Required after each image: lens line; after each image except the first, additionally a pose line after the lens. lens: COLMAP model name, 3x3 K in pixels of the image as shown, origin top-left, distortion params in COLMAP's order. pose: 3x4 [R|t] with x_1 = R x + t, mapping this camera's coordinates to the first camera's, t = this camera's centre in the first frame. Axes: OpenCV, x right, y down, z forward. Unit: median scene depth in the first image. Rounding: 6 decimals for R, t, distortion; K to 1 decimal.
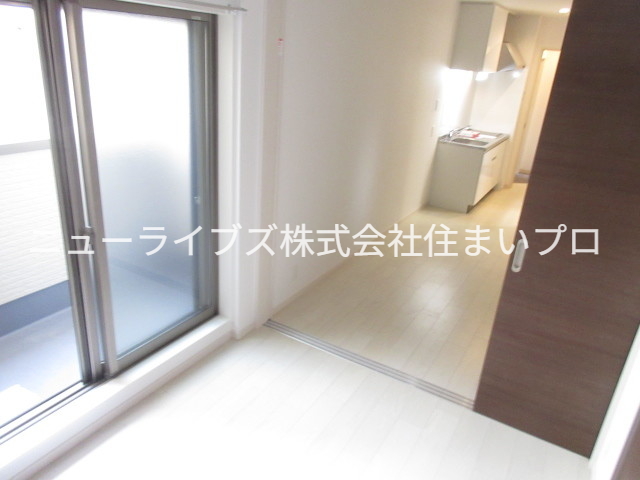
lens RADIAL K [[484.6, 0, 320.0], [0, 484.6, 240.0], [0, 0, 1]] dist [0.002802, 0.001008]
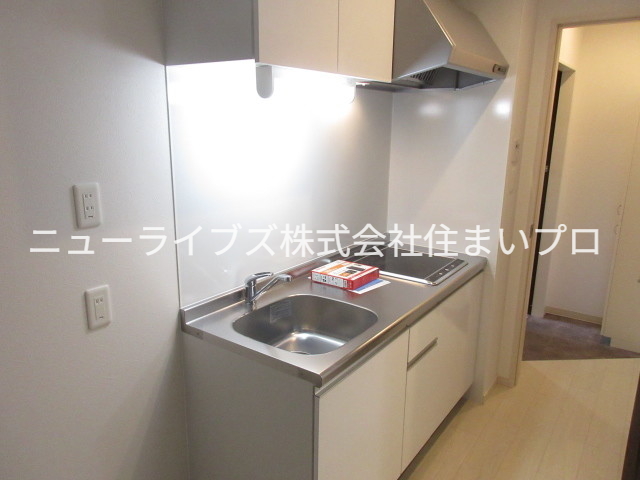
lens RADIAL K [[484.6, 0, 320.0], [0, 484.6, 240.0], [0, 0, 1]] dist [0.002802, 0.001008]
pose [[0.994330, -0.041902, -0.097735, 0.310030], [0.026479, 0.987704, -0.154074, -0.182965], [0.102989, 0.150612, 0.983214, 0.645031]]
